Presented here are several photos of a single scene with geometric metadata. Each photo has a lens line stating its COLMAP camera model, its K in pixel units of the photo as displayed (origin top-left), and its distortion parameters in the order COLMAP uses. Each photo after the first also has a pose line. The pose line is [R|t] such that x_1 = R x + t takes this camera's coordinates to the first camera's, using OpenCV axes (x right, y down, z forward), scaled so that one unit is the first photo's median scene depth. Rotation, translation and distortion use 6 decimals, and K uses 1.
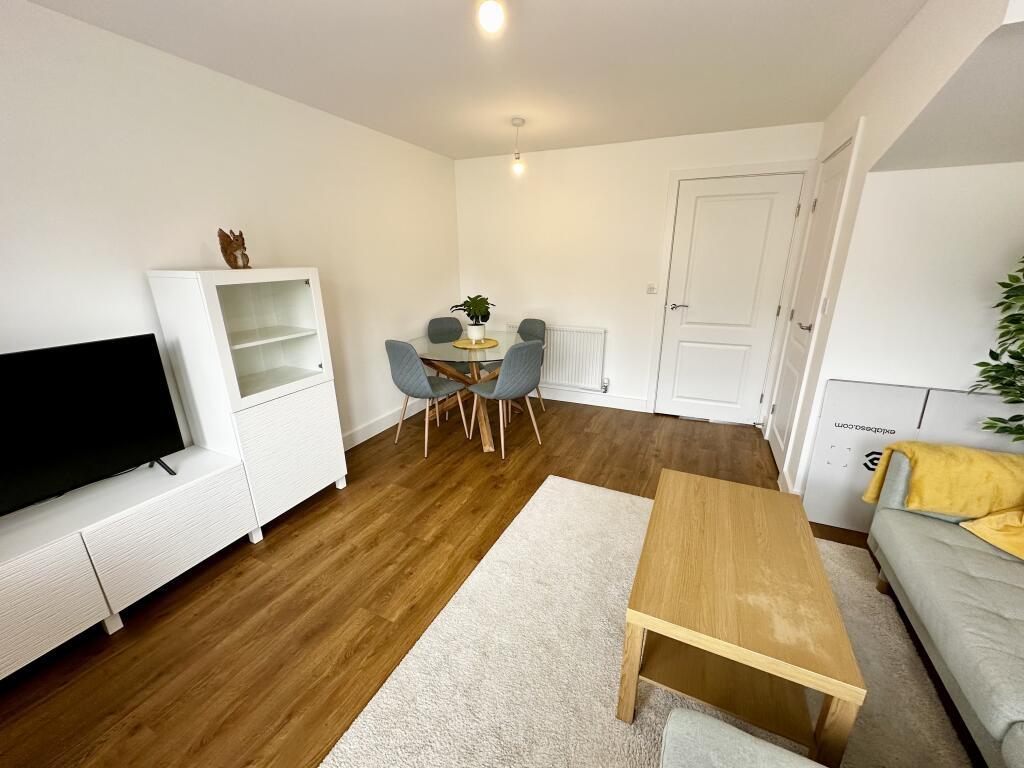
lens RADIAL K [[407.7, 0, 510.5], [0, 407.7, 385.9], [0, 0, 1]] dist [0.000394, 0.000288]
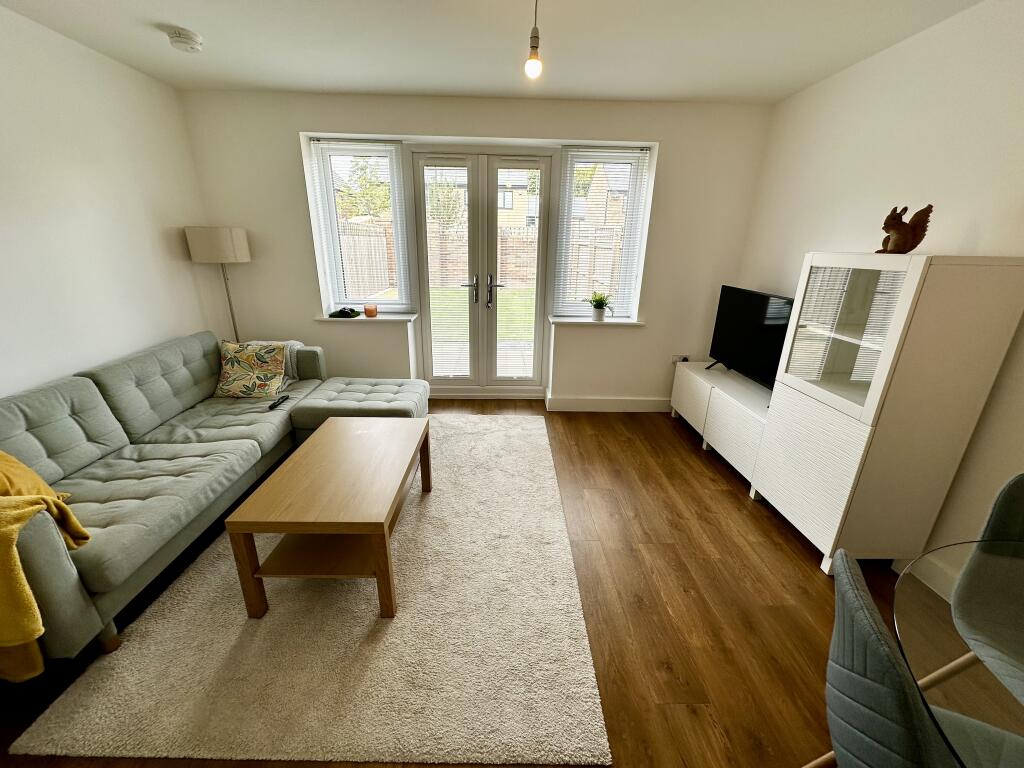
lens RADIAL K [[407.7, 0, 510.5], [0, 407.7, 385.9], [0, 0, 1]] dist [0.000394, 0.000288]
pose [[-0.896677, 0.131140, -0.422815, 0.374427], [-0.152565, 0.805056, 0.573244, -0.372531], [0.415566, 0.578522, -0.701868, 1.217978]]
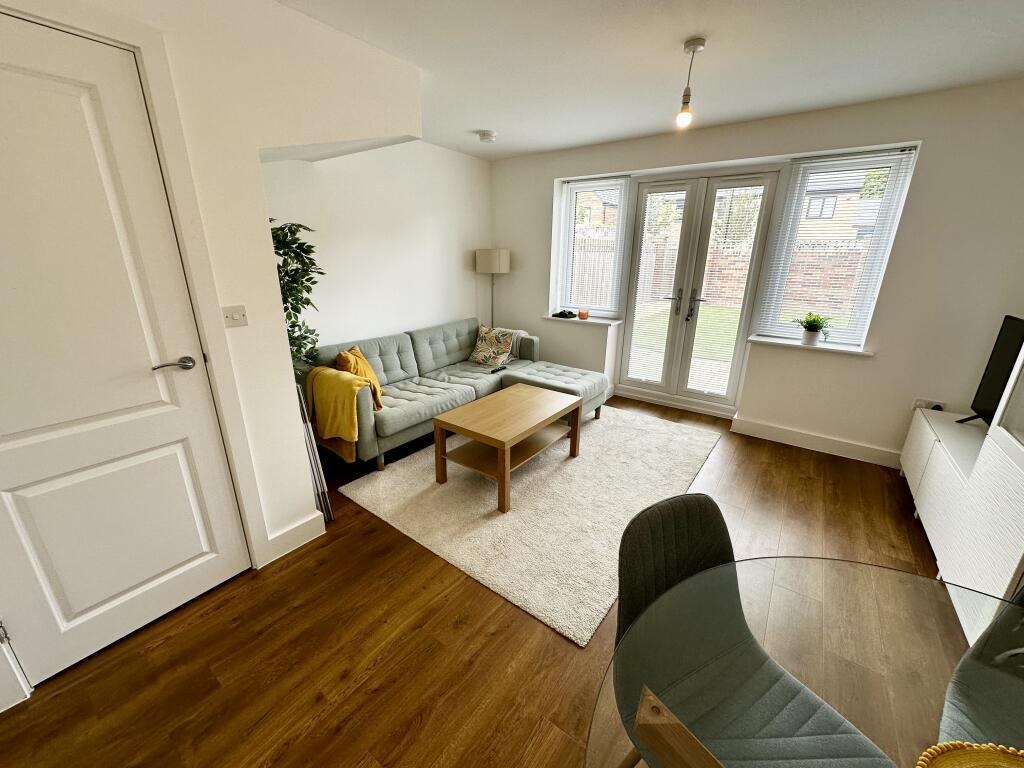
lens RADIAL K [[407.7, 0, 510.5], [0, 407.7, 385.9], [0, 0, 1]] dist [0.000394, 0.000288]
pose [[-0.981021, -0.071419, 0.180272, 0.143701], [0.047157, 0.813913, 0.579070, -0.469480], [-0.188082, 0.576581, -0.795097, 1.489286]]
